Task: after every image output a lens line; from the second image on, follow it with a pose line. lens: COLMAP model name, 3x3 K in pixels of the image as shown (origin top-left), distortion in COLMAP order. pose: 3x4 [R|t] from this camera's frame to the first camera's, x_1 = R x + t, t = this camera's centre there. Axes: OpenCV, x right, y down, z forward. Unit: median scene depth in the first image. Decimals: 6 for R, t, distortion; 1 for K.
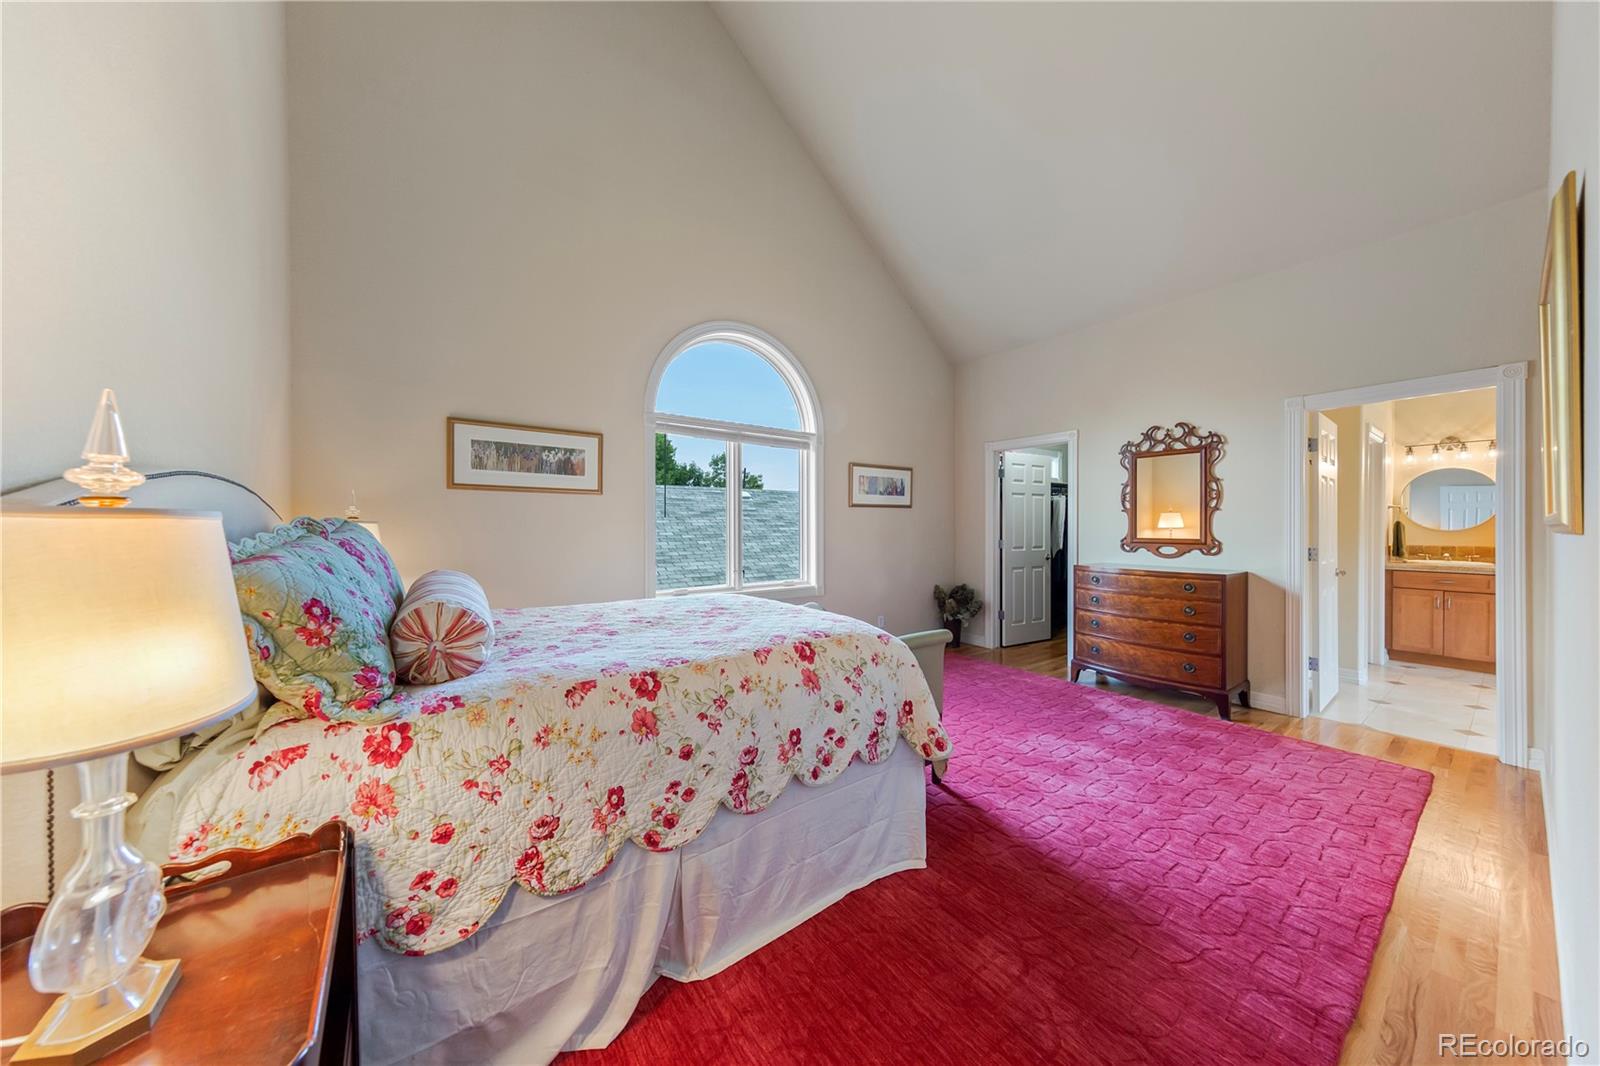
lens RADIAL K [[509.5, 0, 807.7], [0, 509.5, 533.8], [0, 0, 1]] dist [0.009588, -0.000134]
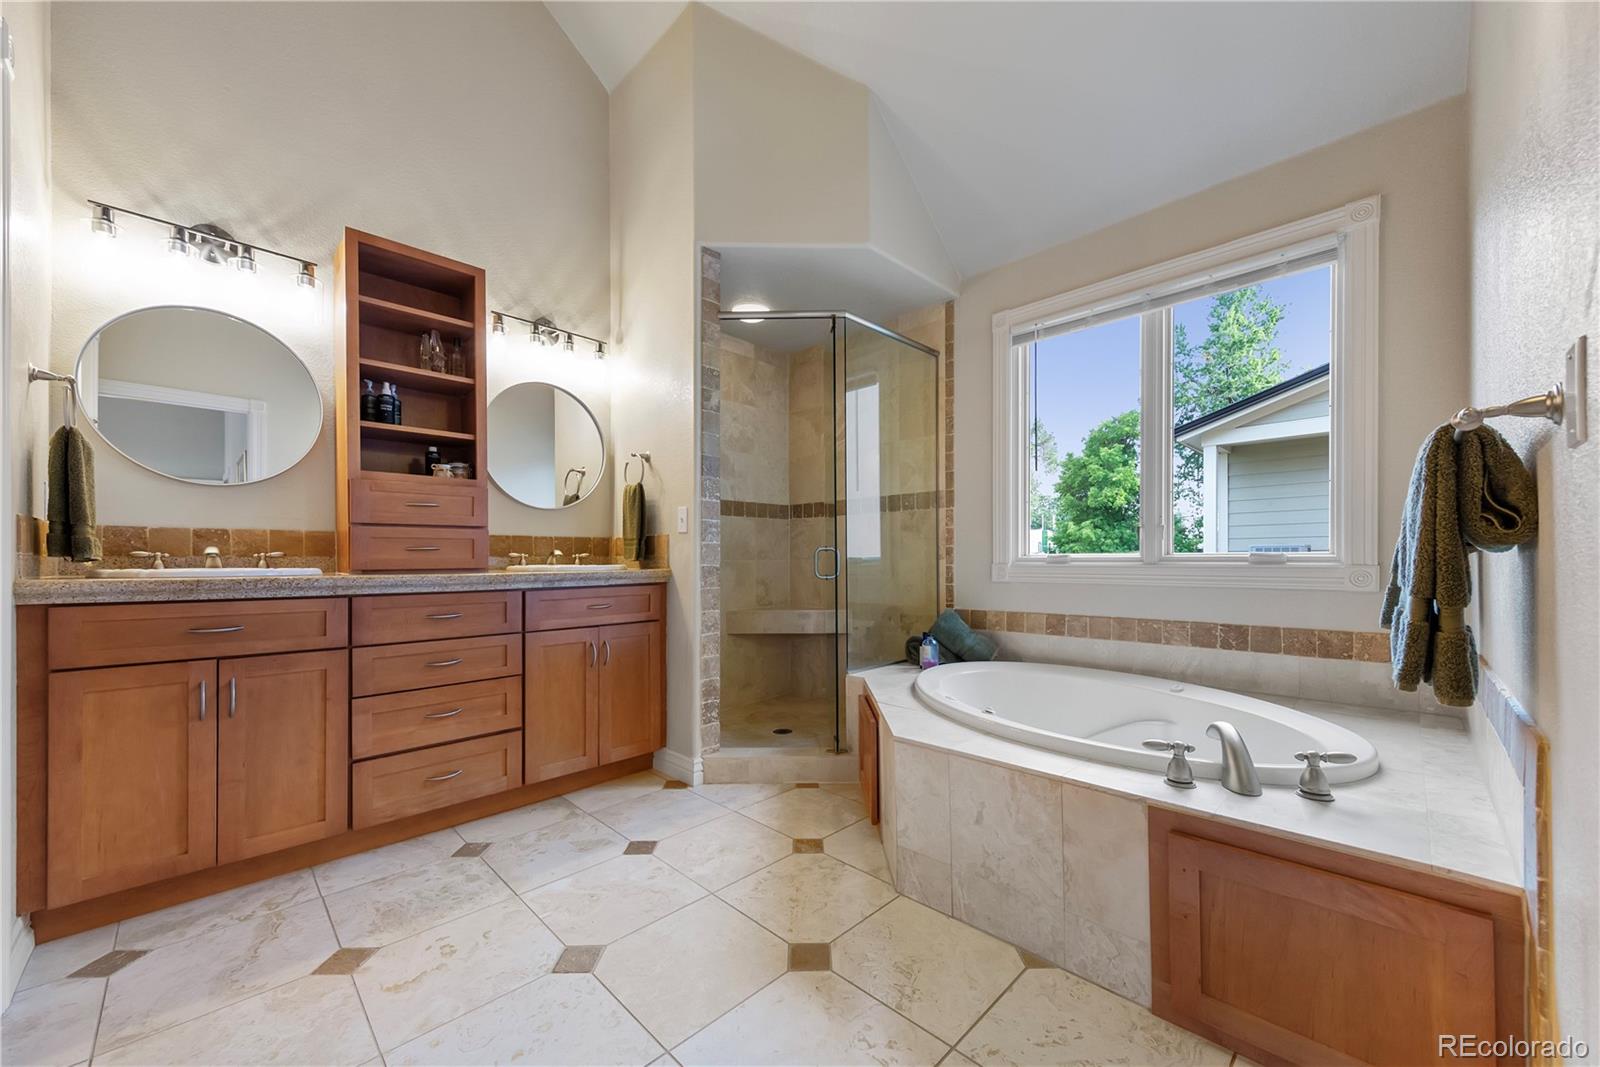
lens RADIAL K [[596.5, 0, 805.7], [0, 596.5, 559.3], [0, 0, 1]] dist [0.001074, -0.000283]
pose [[-0.160118, -0.000381, 0.987098, 0.773076], [0.011823, 0.999927, 0.002303, 0.050799], [-0.987027, 0.012039, -0.160102, 0.667899]]
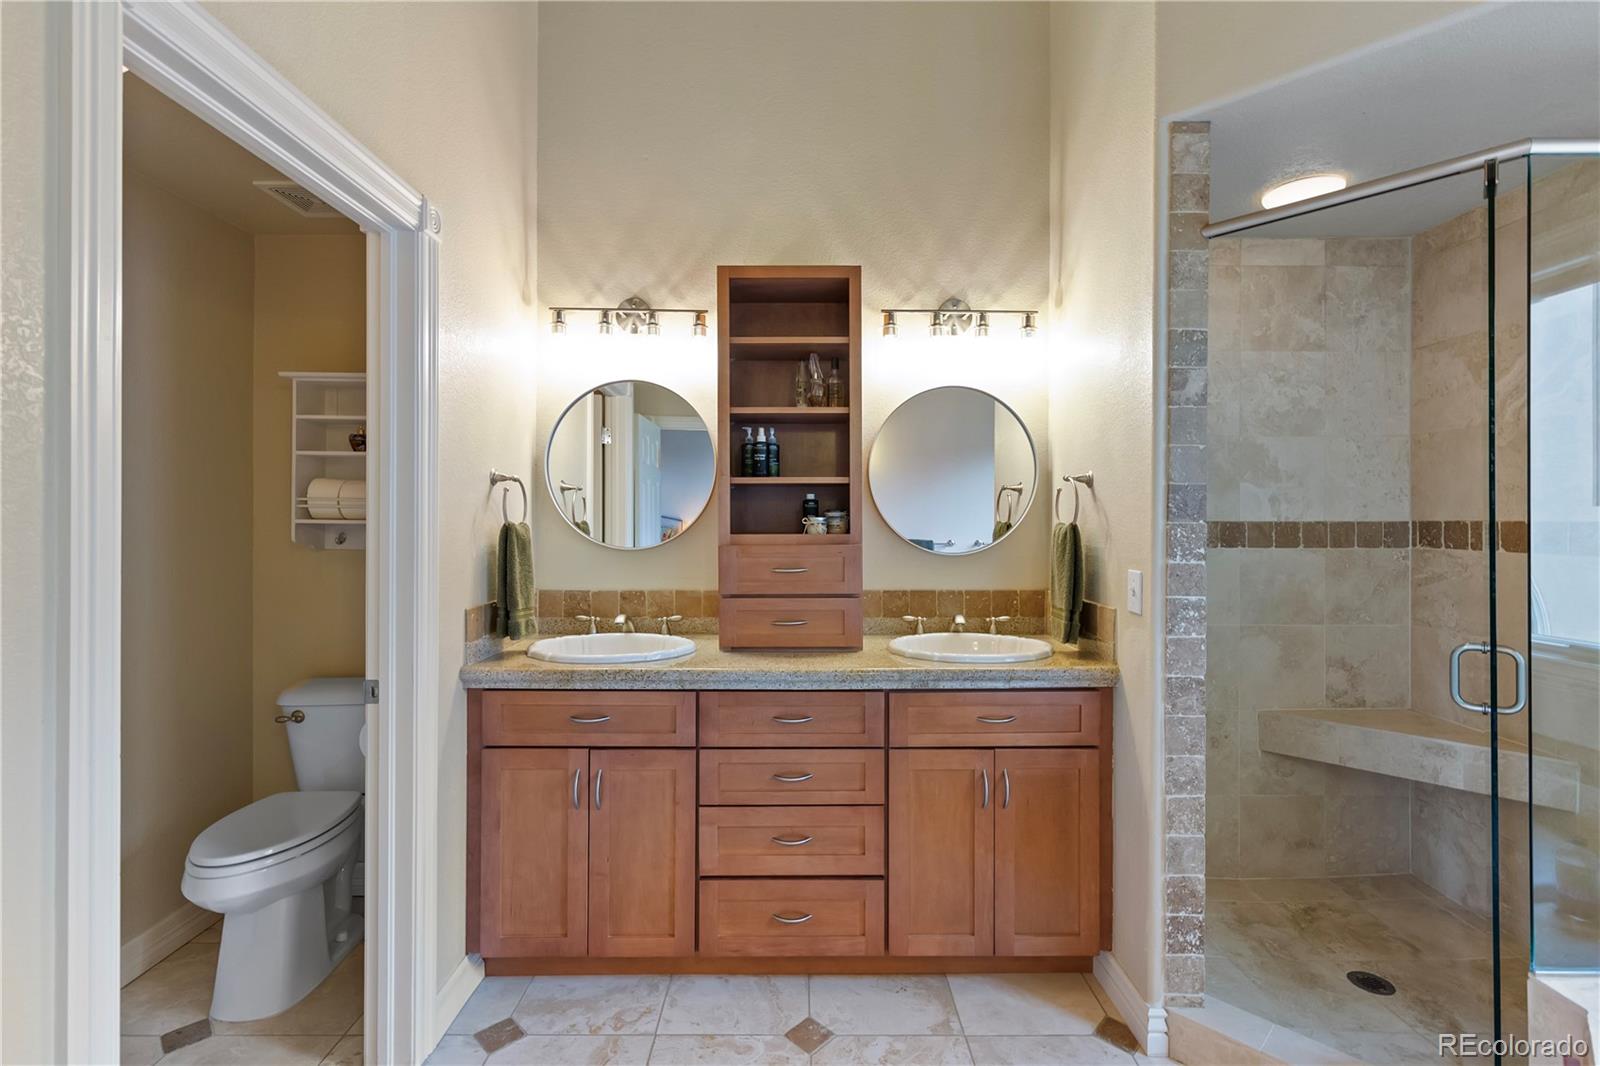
lens RADIAL K [[717.0, 0, 791.4], [0, 717.0, 523.9], [0, 0, 1]] dist [0.008019, -0.001294]
pose [[0.587525, 0.004249, 0.809195, 0.901174], [0.002289, 0.999973, -0.006913, -0.020356], [-0.809202, 0.005914, 0.587500, 0.612059]]
